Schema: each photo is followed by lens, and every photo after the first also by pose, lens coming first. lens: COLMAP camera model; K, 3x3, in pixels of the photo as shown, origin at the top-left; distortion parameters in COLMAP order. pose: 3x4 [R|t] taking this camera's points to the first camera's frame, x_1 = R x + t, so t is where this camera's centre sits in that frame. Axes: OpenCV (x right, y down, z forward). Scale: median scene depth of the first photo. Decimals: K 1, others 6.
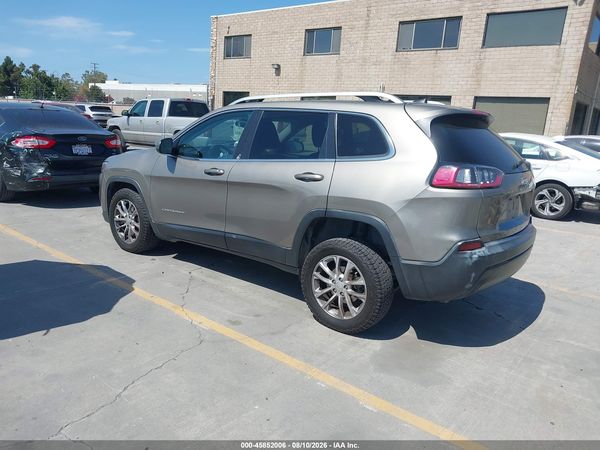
lens RADIAL K [[472.4, 0, 295.0], [0, 472.4, 223.5], [0, 0, 1]] dist [0.010880, -0.014589]
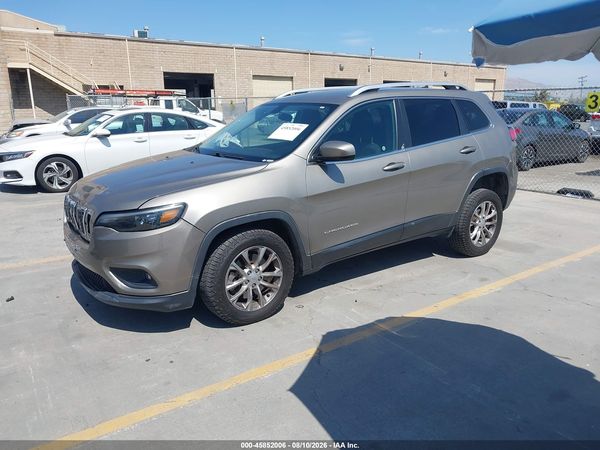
lens RADIAL K [[472.4, 0, 298.9], [0, 472.4, 230.3], [0, 0, 1]] dist [0.010880, -0.014589]
pose [[0.270986, -0.299463, 0.914816, -1.009755], [0.224524, 0.943826, 0.242451, -0.233952], [-0.936032, 0.139697, 0.323000, 0.790863]]
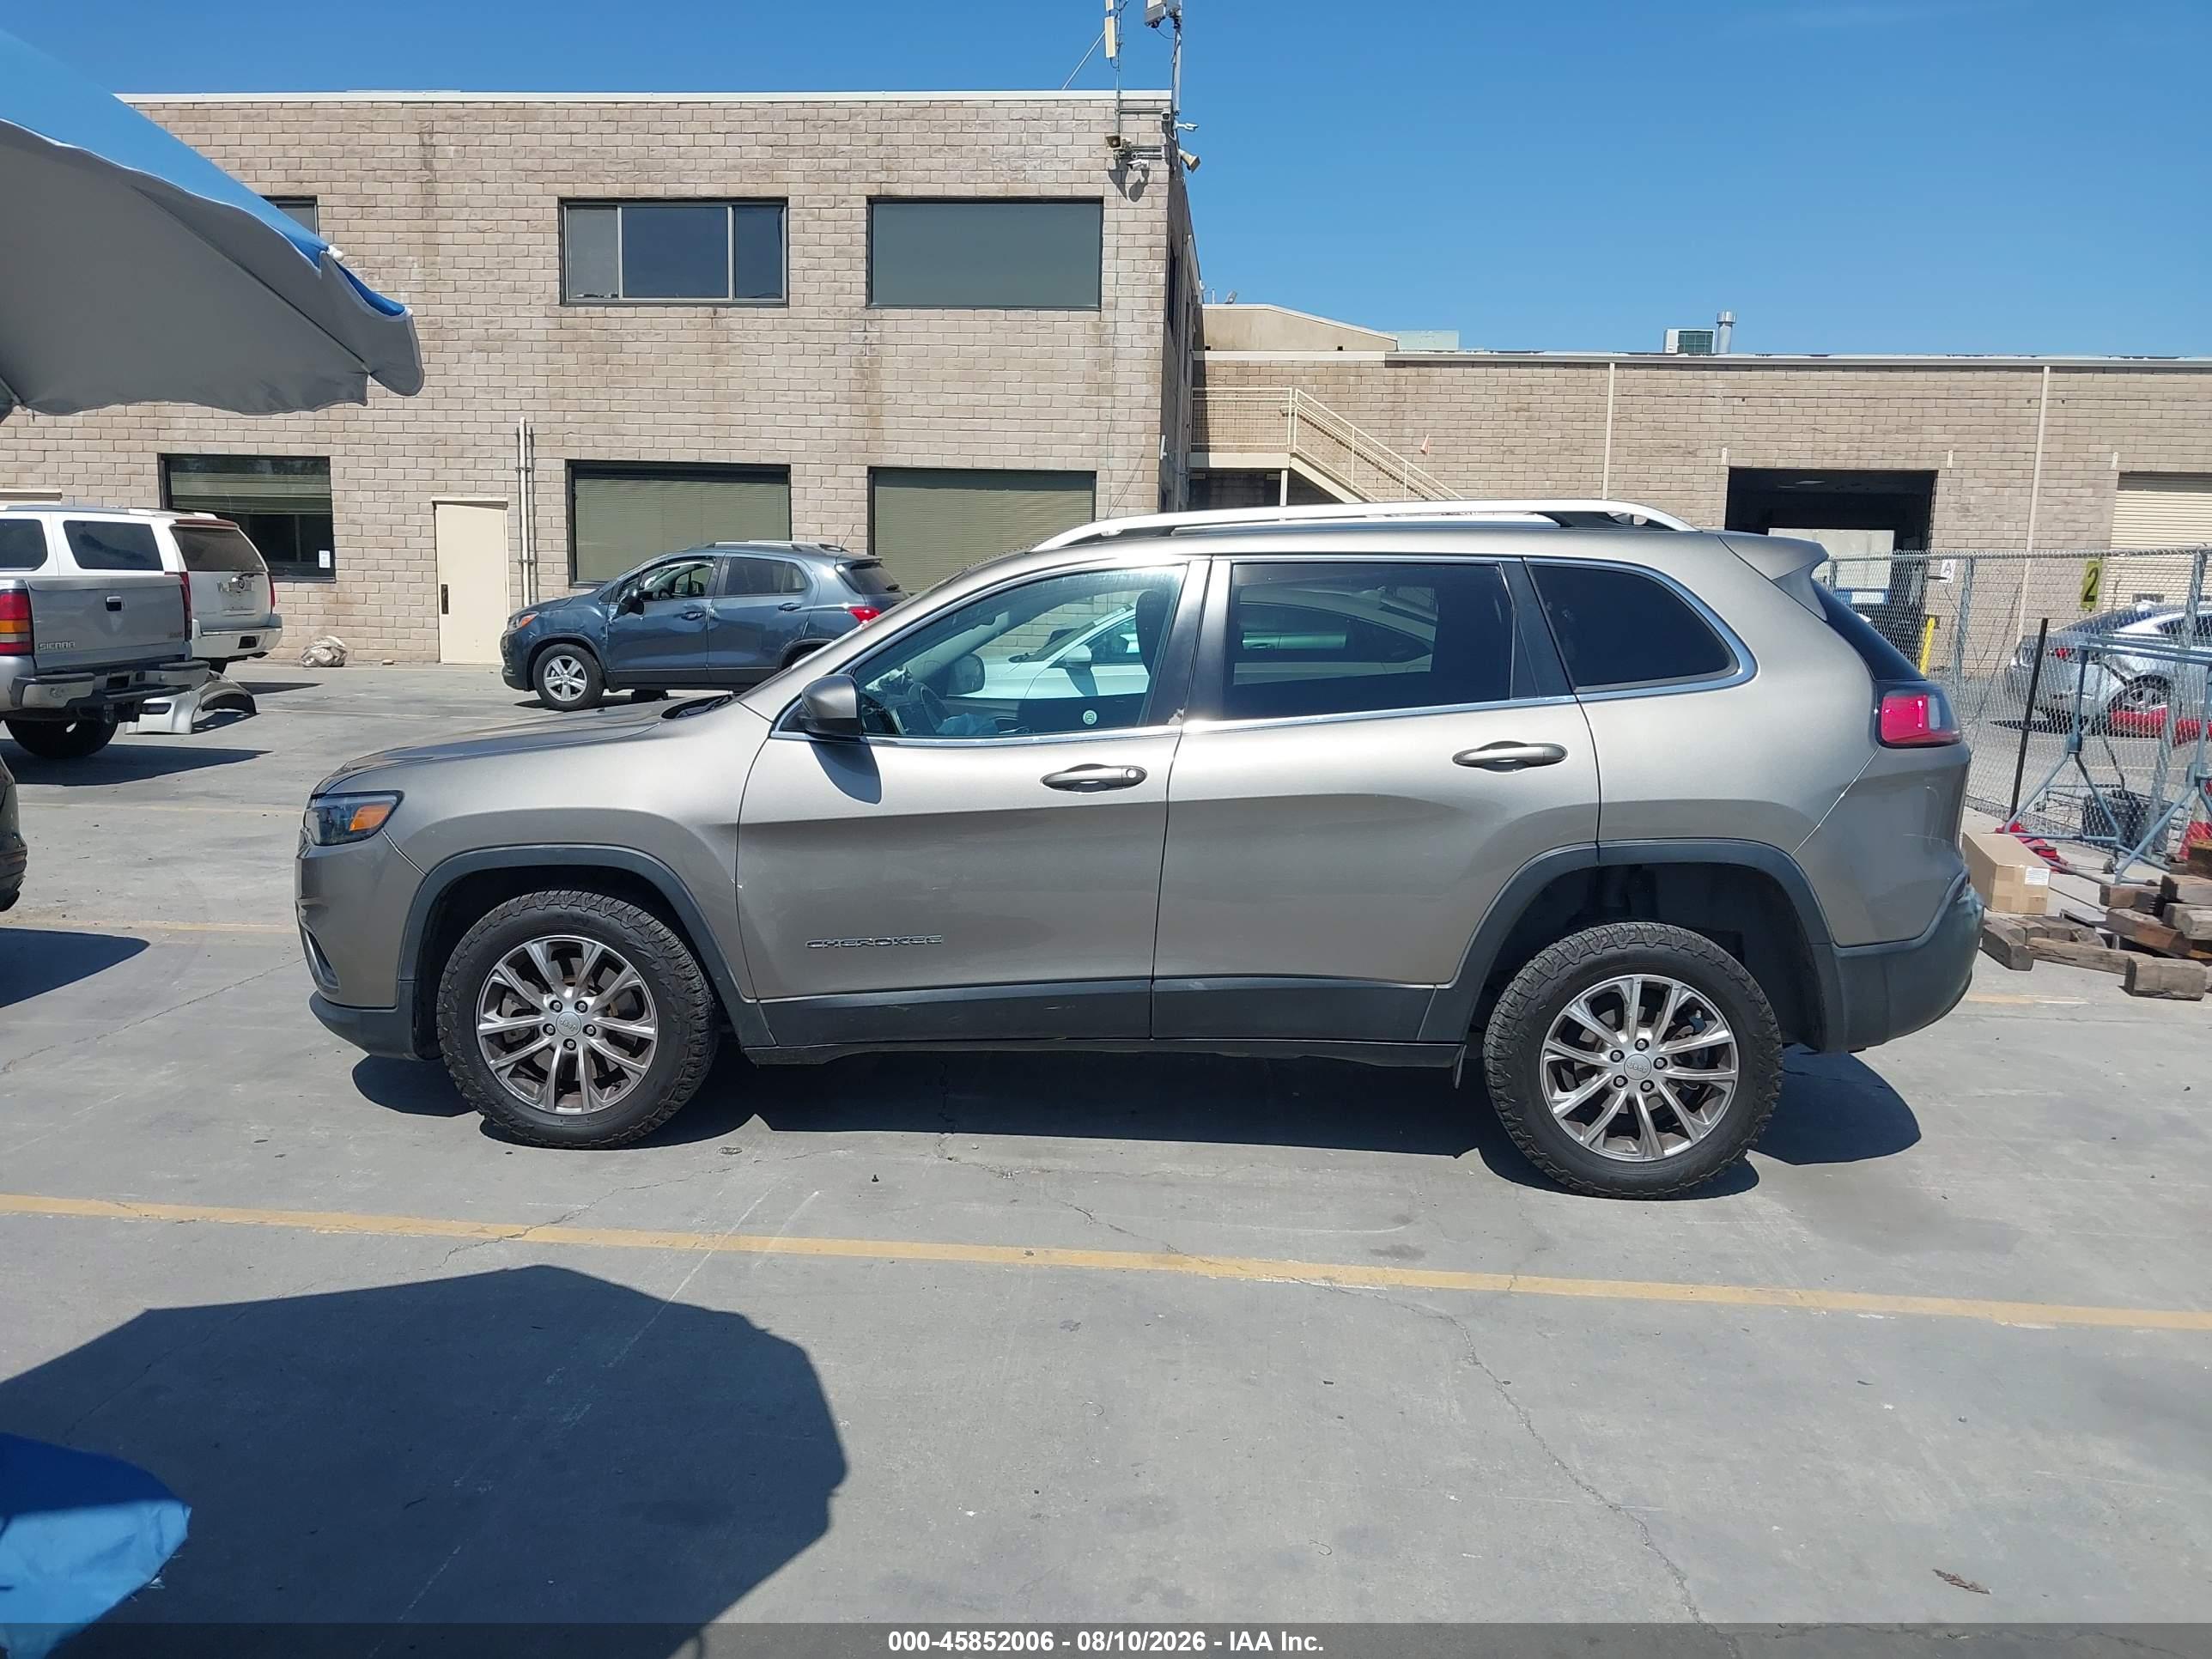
lens RADIAL K [[1741.7, 0, 1073.8], [0, 1741.7, 838.0], [0, 0, 1]] dist [0.010880, -0.014589]
pose [[0.827773, -0.123161, 0.547378, -0.679362], [0.148420, 0.988922, -0.001939, -0.064921], [-0.541075, 0.082847, 0.836883, 0.112083]]
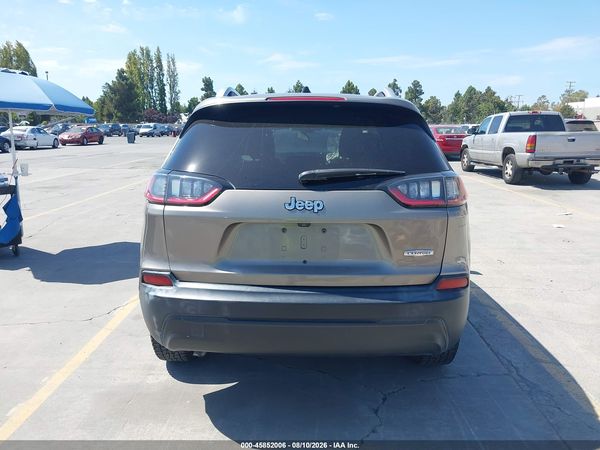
lens RADIAL K [[472.4, 0, 295.7], [0, 472.4, 209.8], [0, 0, 1]] dist [0.010880, -0.014589]
pose [[0.607677, 0.075364, -0.790600, 0.709800], [-0.133281, 0.991046, -0.007973, -0.056047], [0.782920, 0.110217, 0.612281, 0.451170]]
